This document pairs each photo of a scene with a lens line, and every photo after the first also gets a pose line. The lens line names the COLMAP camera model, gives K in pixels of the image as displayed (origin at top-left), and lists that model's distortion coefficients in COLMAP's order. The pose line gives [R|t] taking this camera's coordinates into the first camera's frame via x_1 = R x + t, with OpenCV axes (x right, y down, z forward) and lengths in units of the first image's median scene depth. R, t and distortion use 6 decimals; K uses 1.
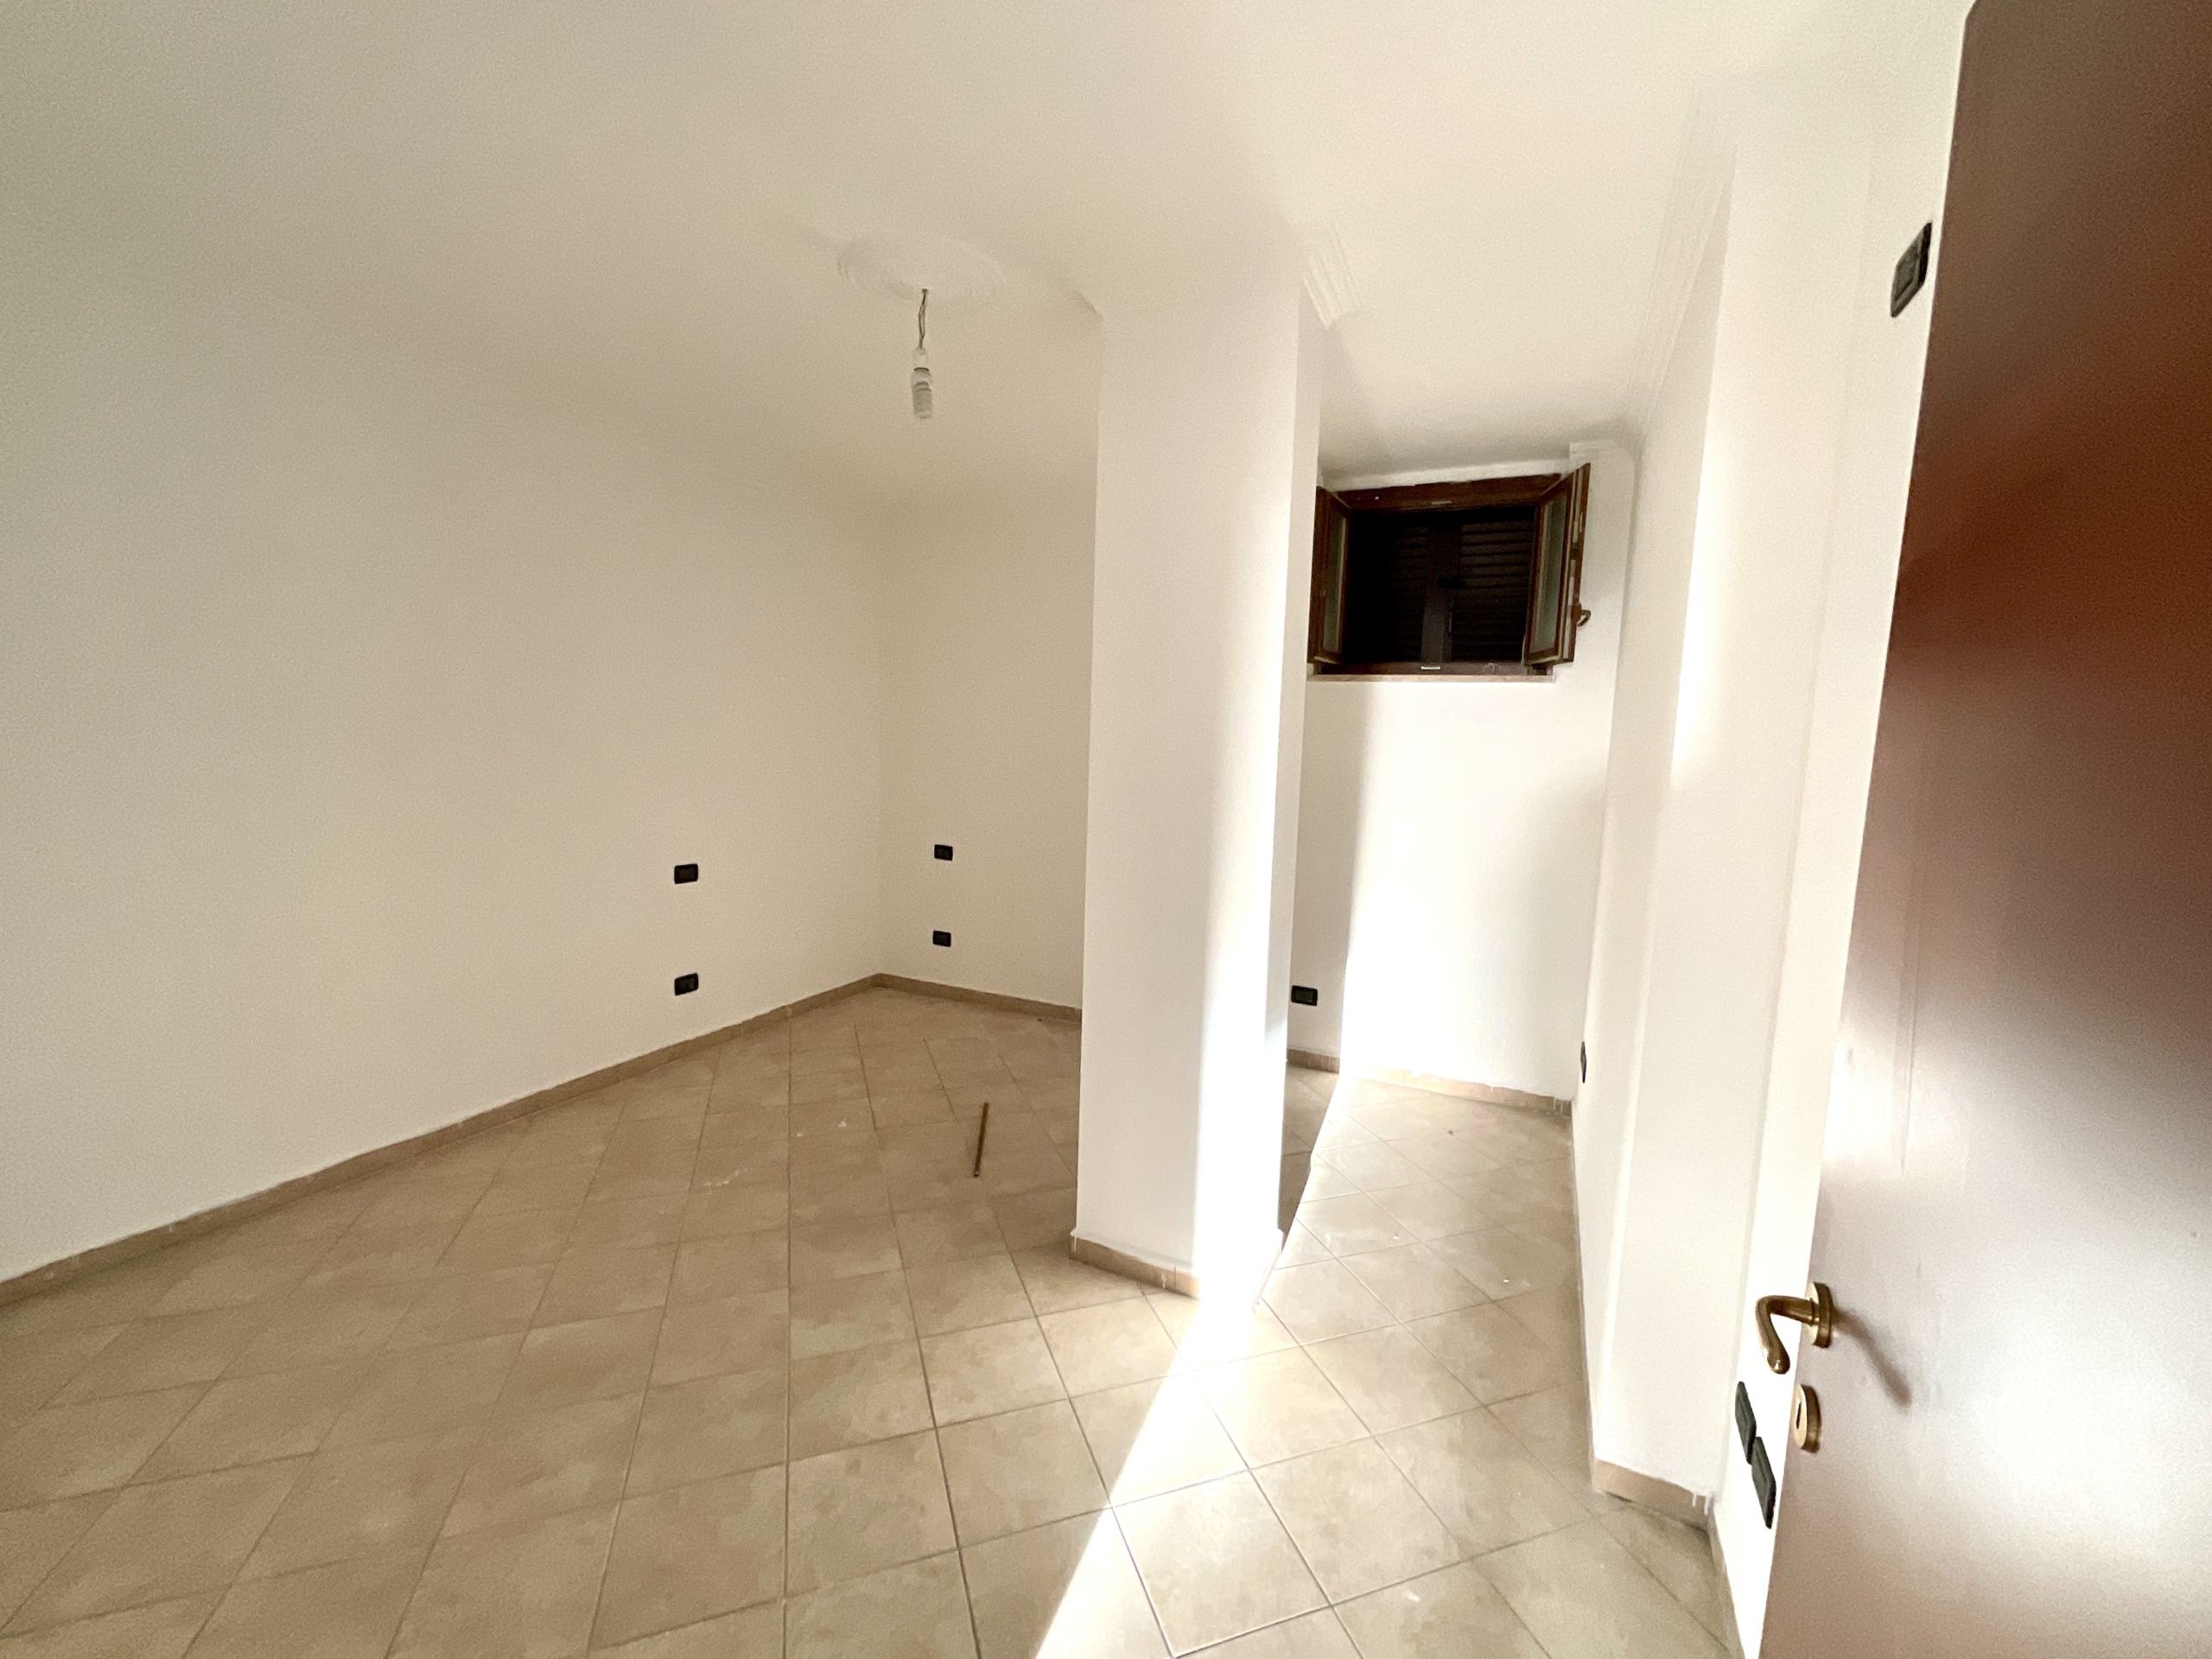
lens RADIAL K [[893.6, 0, 1110.3], [0, 893.6, 832.6], [0, 0, 1]] dist [-0.008832, 0.006196]
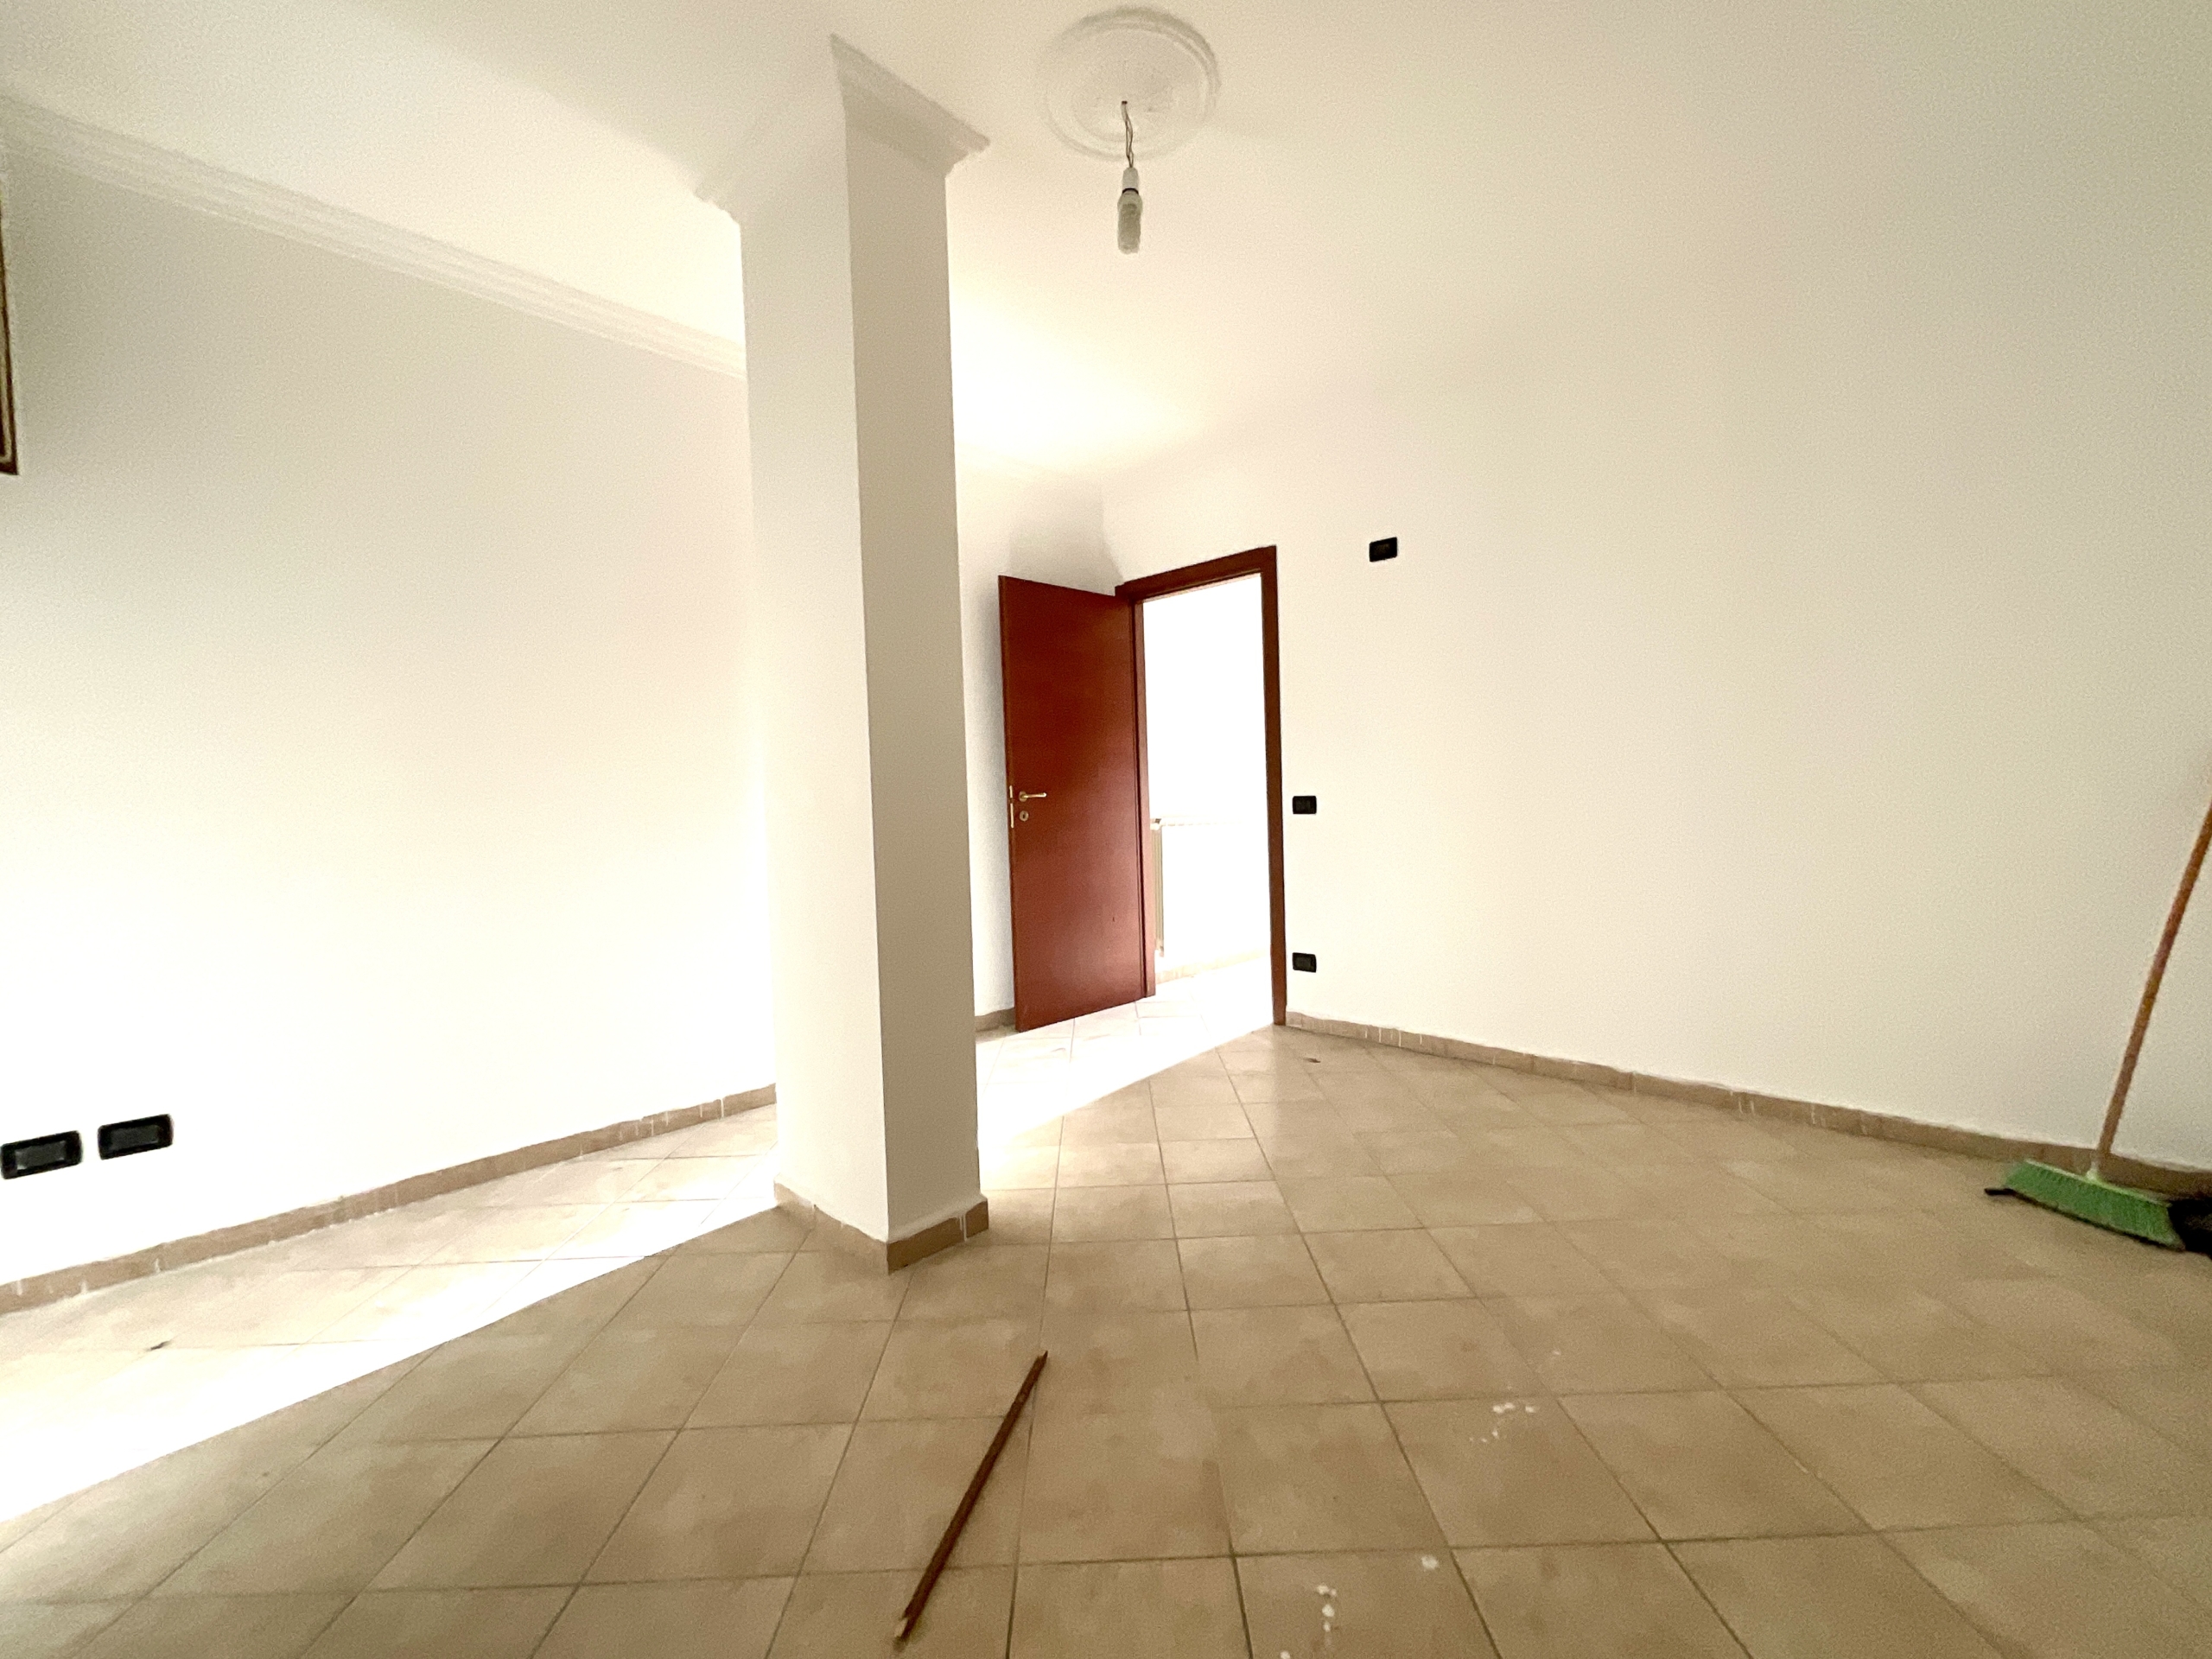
lens RADIAL K [[893.6, 0, 1110.3], [0, 893.6, 832.6], [0, 0, 1]] dist [-0.008832, 0.006196]
pose [[-0.948781, -0.017776, 0.315434, -0.444878], [0.037704, 0.984910, 0.168912, -0.045064], [-0.313677, 0.172154, -0.933793, 1.789084]]
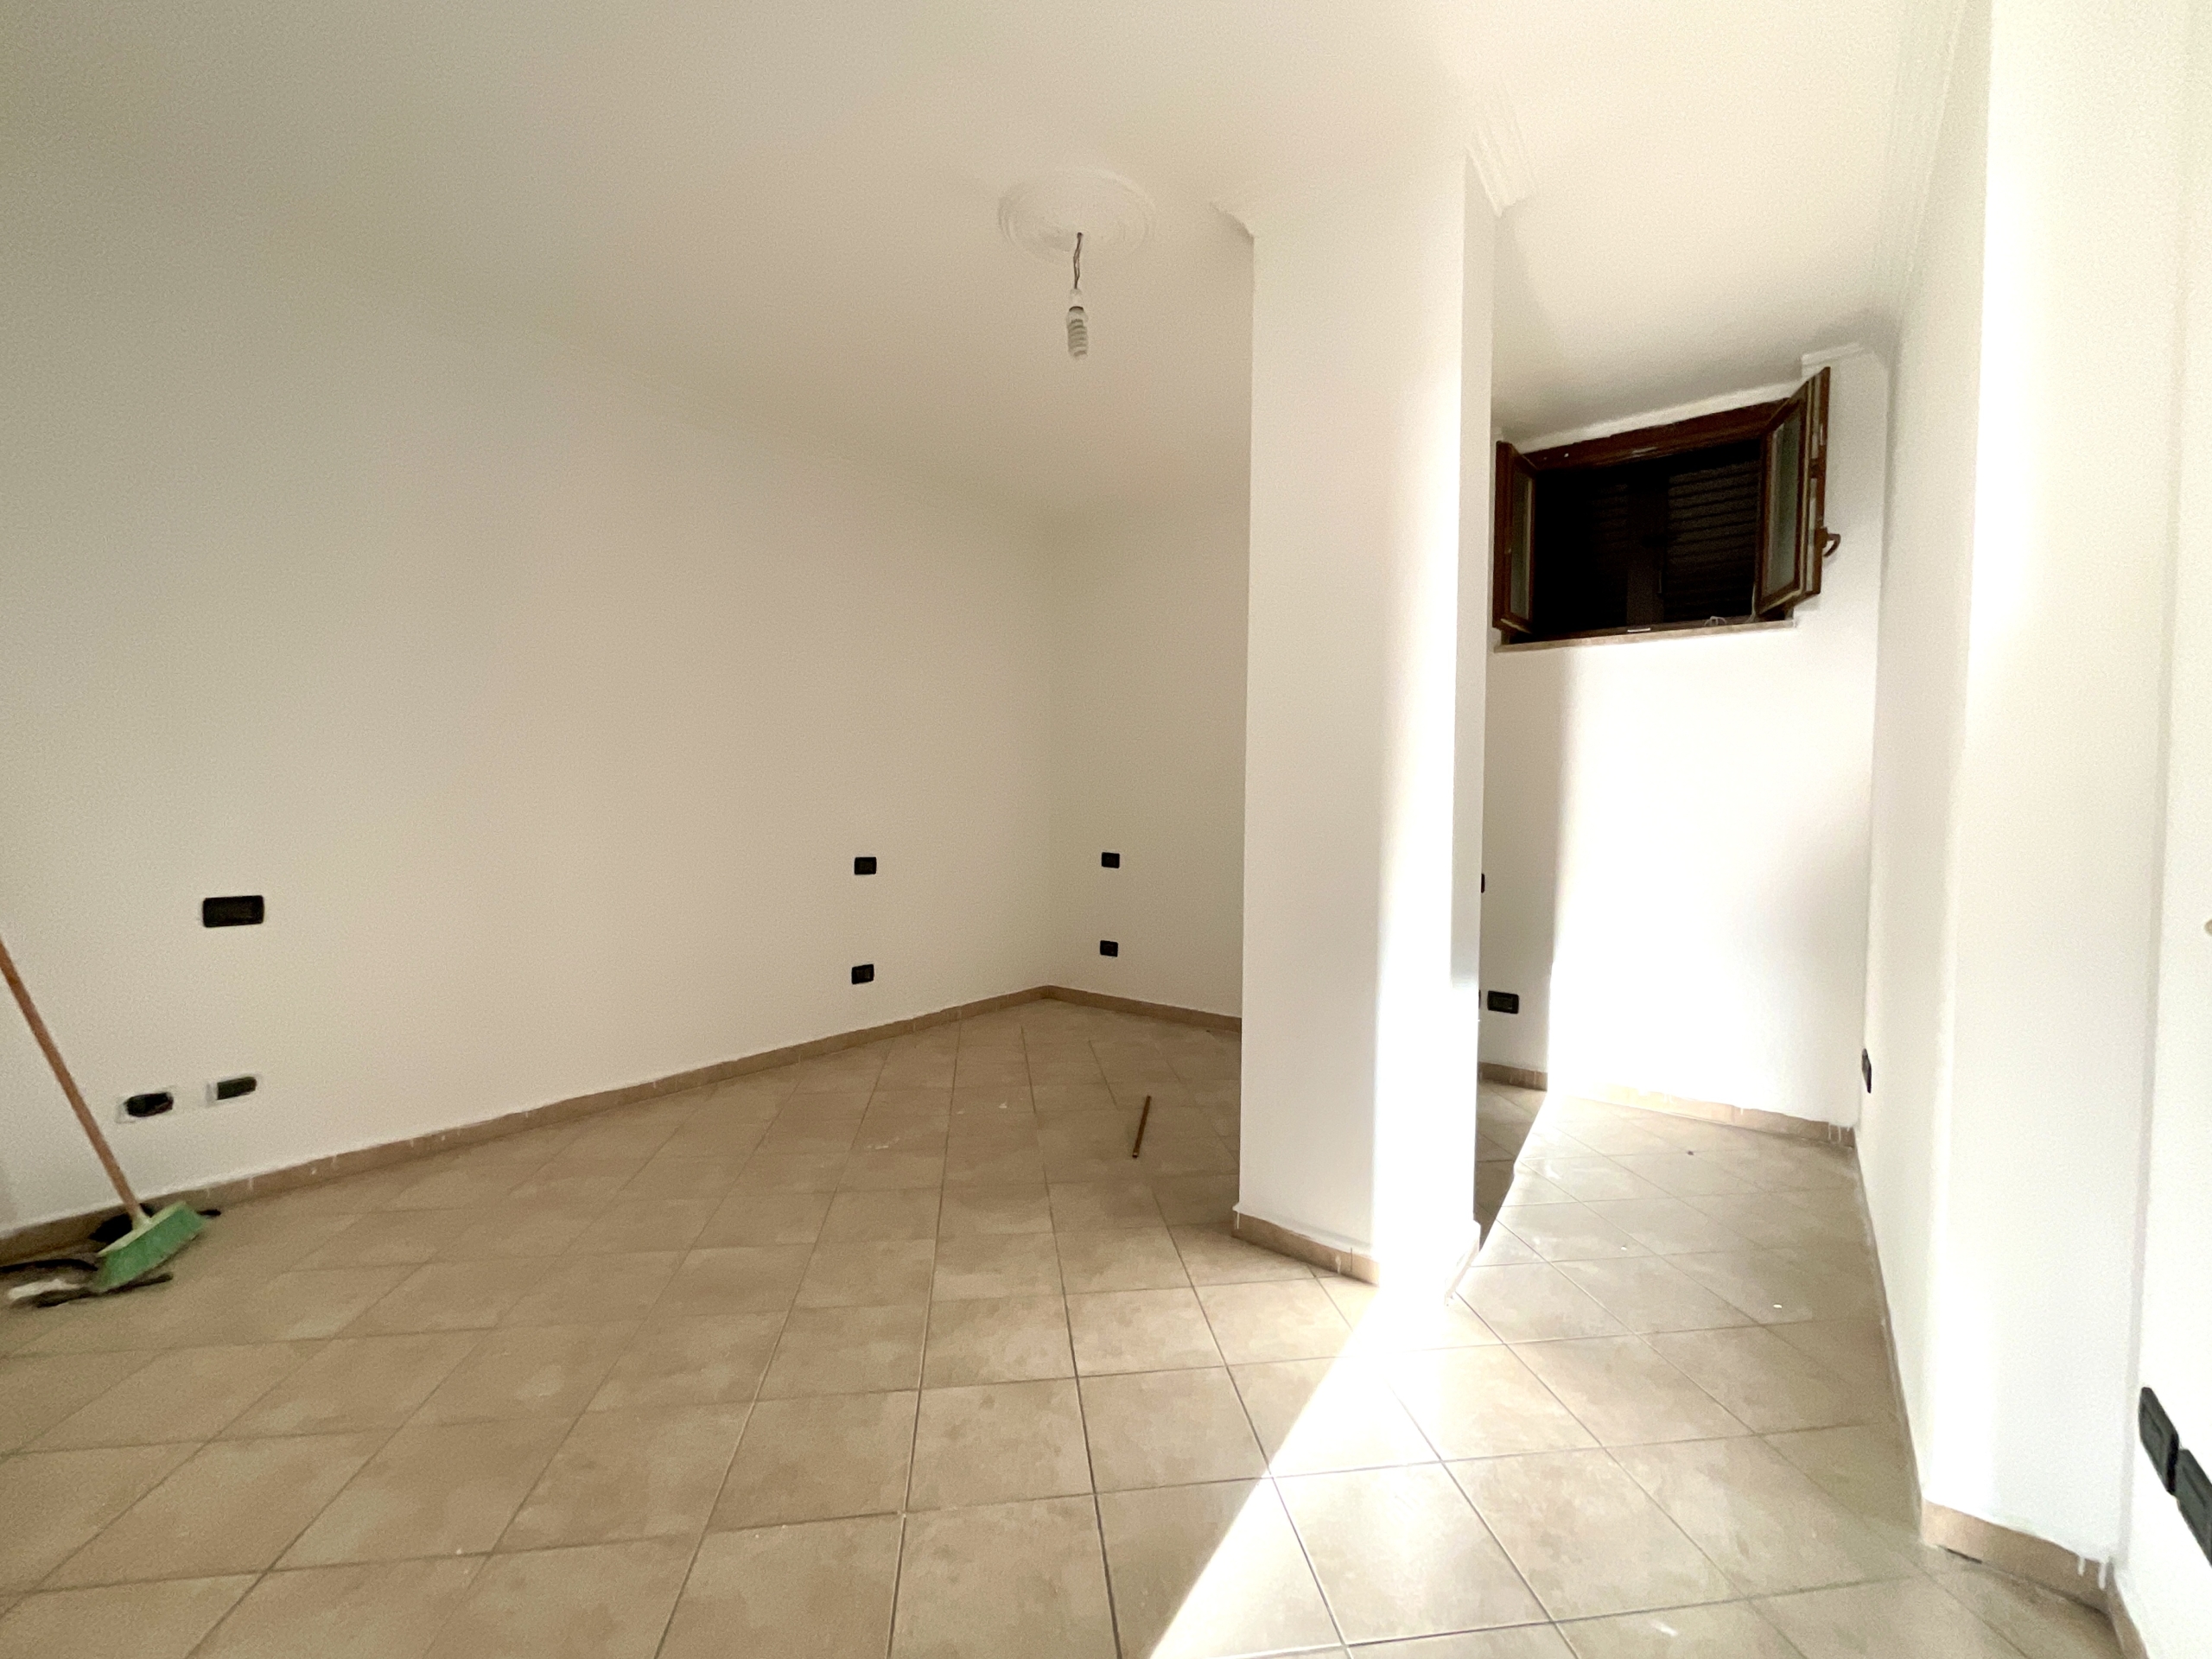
lens RADIAL K [[893.6, 0, 1110.3], [0, 893.6, 832.6], [0, 0, 1]] dist [-0.008832, 0.006196]
pose [[0.980094, -0.013409, -0.198082, 0.019094], [-0.003840, 0.996249, -0.086442, 0.154368], [0.198499, 0.085482, 0.976366, 0.058676]]
